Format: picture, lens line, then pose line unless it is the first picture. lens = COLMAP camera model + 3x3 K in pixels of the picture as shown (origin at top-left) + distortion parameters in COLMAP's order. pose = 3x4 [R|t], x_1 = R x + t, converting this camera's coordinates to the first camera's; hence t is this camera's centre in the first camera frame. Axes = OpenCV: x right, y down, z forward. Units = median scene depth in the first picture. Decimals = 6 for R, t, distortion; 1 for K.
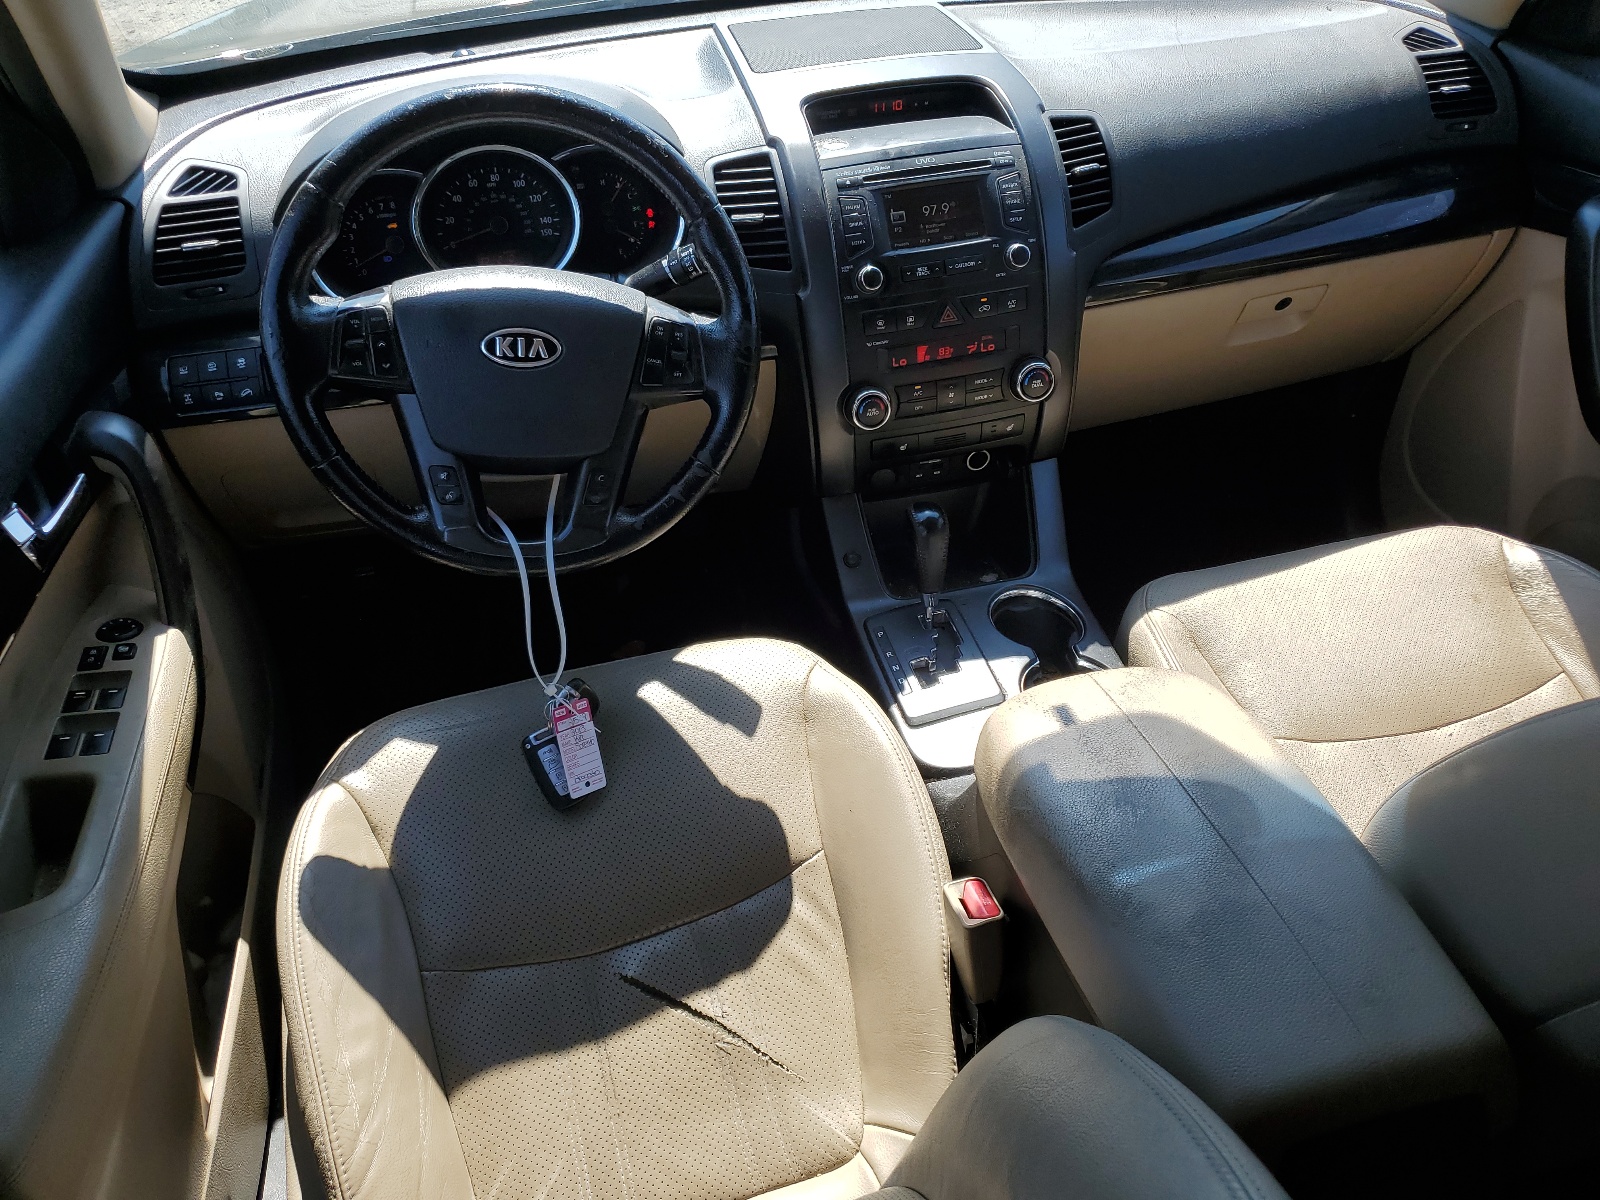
lens RADIAL K [[1212.4, 0, 797.7], [0, 1212.4, 601.9], [0, 0, 1]] dist [0.006287, -0.001951]
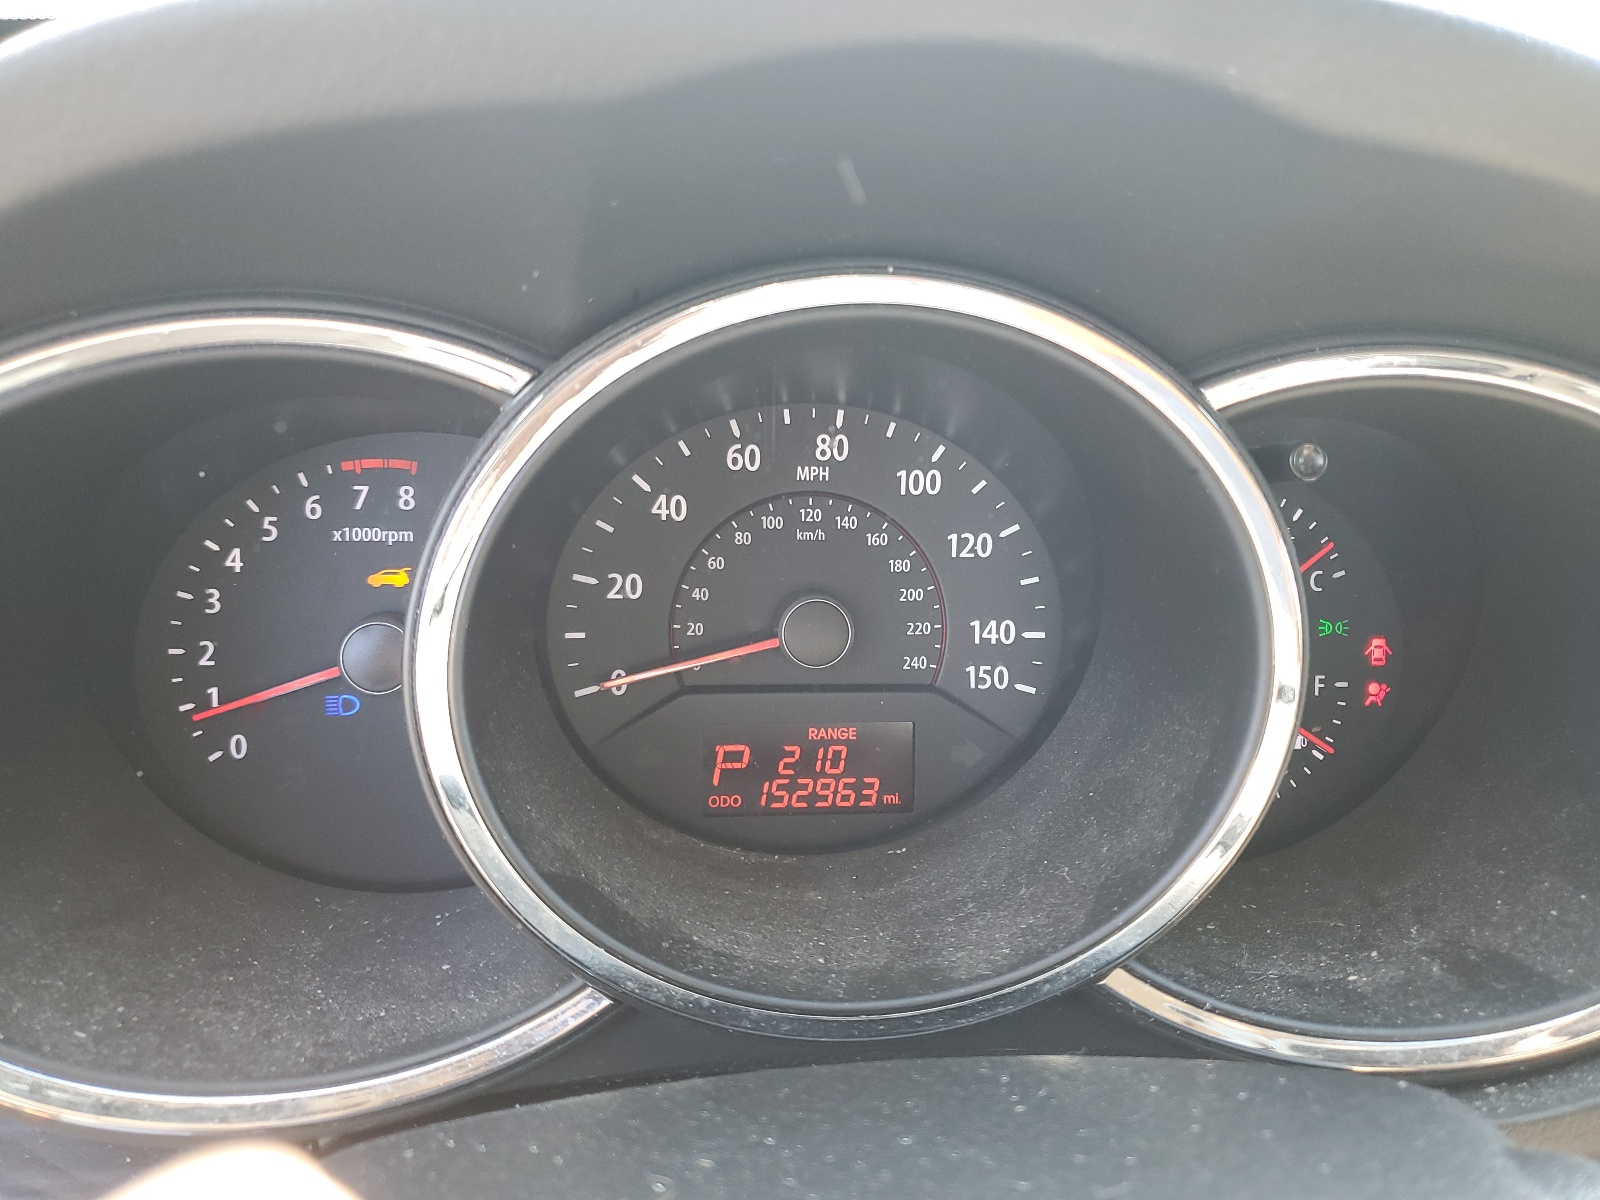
lens RADIAL K [[1212.4, 0, 801.5], [0, 1212.4, 600.1], [0, 0, 1]] dist [0.006287, -0.001951]
pose [[0.981542, 0.146264, -0.123218, -0.220389], [-0.170345, 0.961508, -0.215603, -0.264482], [0.086940, 0.232613, 0.968676, 0.765005]]
